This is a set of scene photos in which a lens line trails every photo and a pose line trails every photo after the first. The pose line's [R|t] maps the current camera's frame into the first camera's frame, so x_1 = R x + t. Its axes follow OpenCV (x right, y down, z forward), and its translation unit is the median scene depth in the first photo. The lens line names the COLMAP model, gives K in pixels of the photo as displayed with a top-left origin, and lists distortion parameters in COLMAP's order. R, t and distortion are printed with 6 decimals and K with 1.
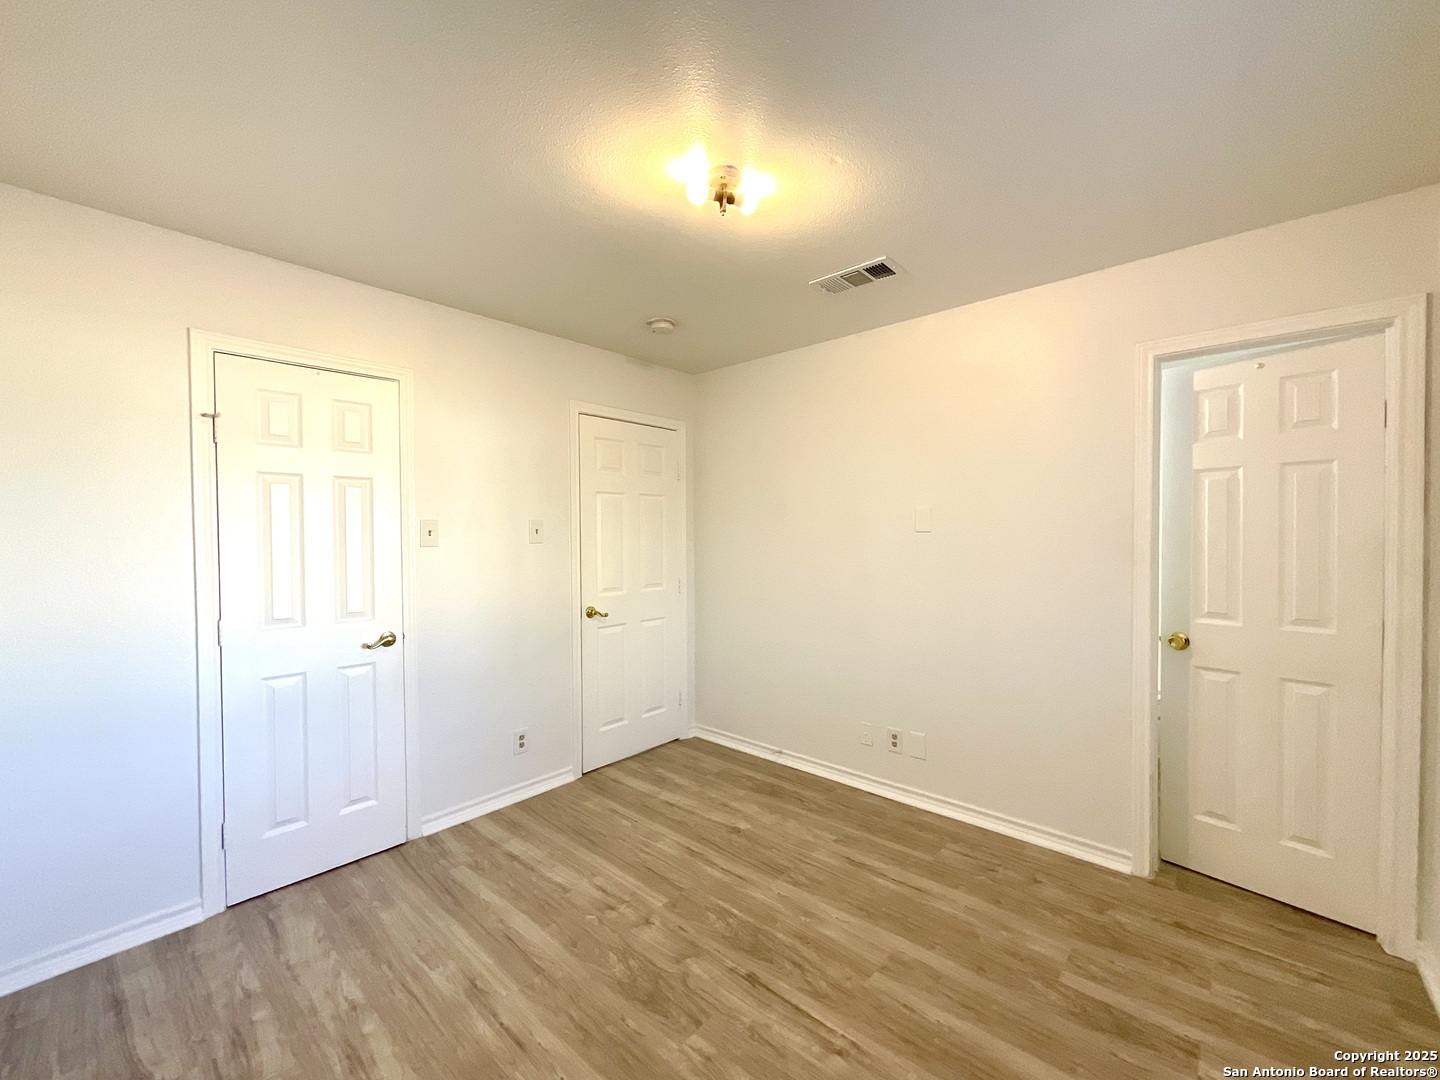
lens RADIAL K [[579.6, 0, 719.8], [0, 579.6, 544.8], [0, 0, 1]] dist [-0.003047, 0.000631]
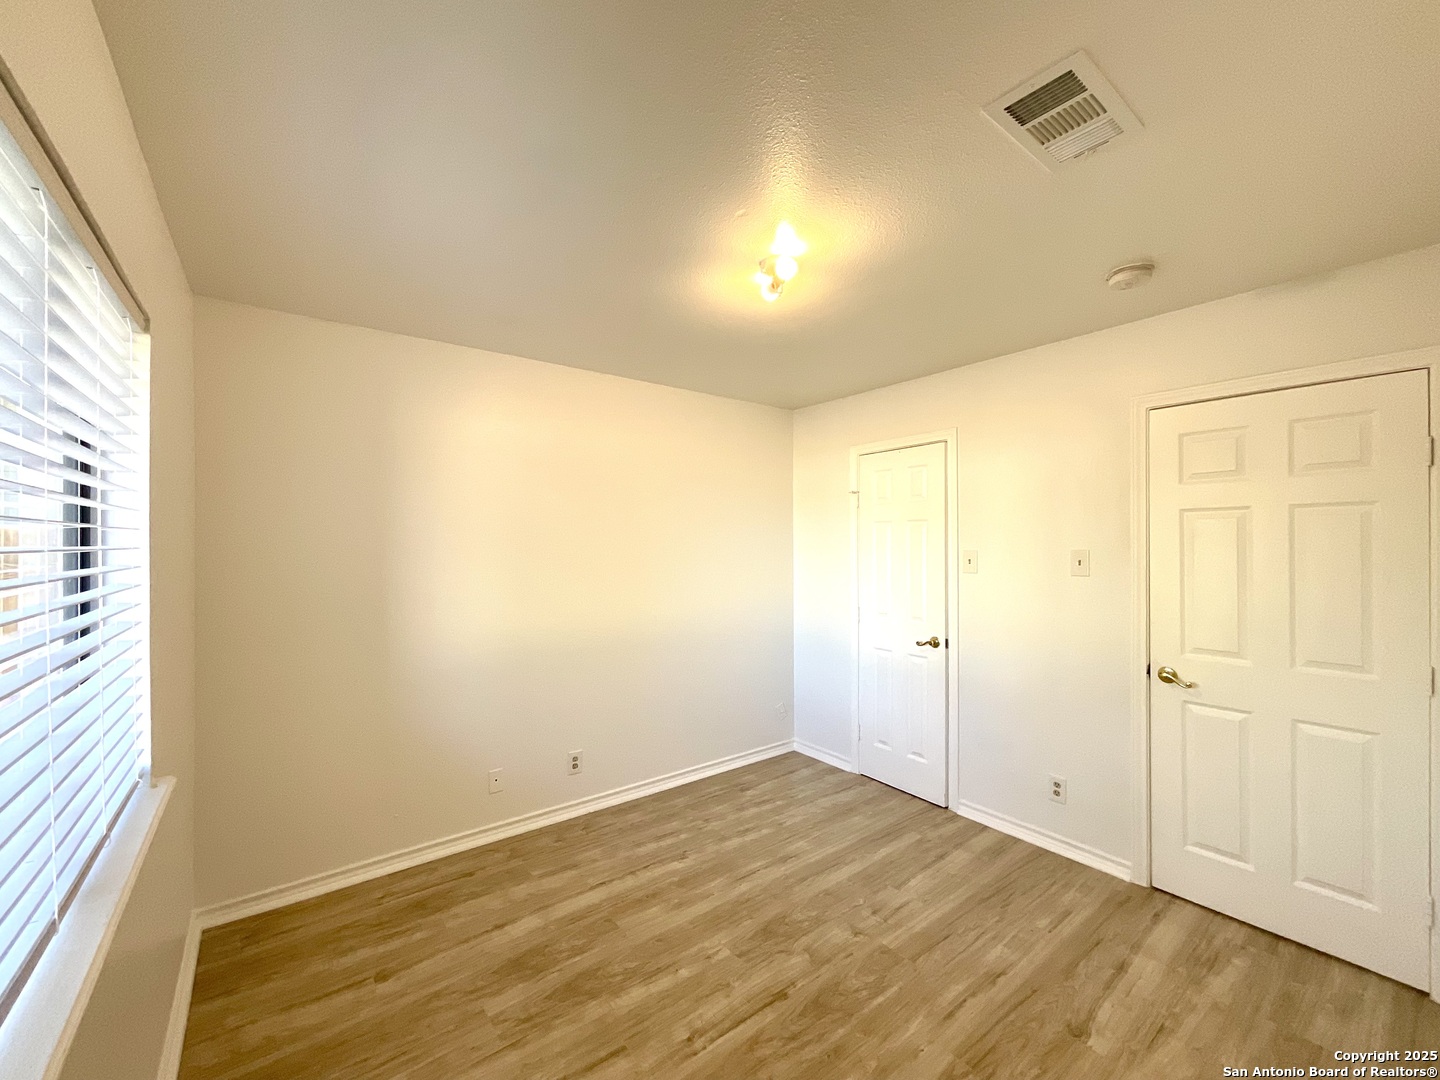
lens RADIAL K [[579.6, 0, 719.8], [0, 579.6, 544.8], [0, 0, 1]] dist [-0.003047, 0.000631]
pose [[-0.183477, 0.011359, -0.982958, 0.889908], [-0.014941, 0.999786, 0.014342, -0.075999], [0.982910, 0.017318, -0.183268, 0.853660]]
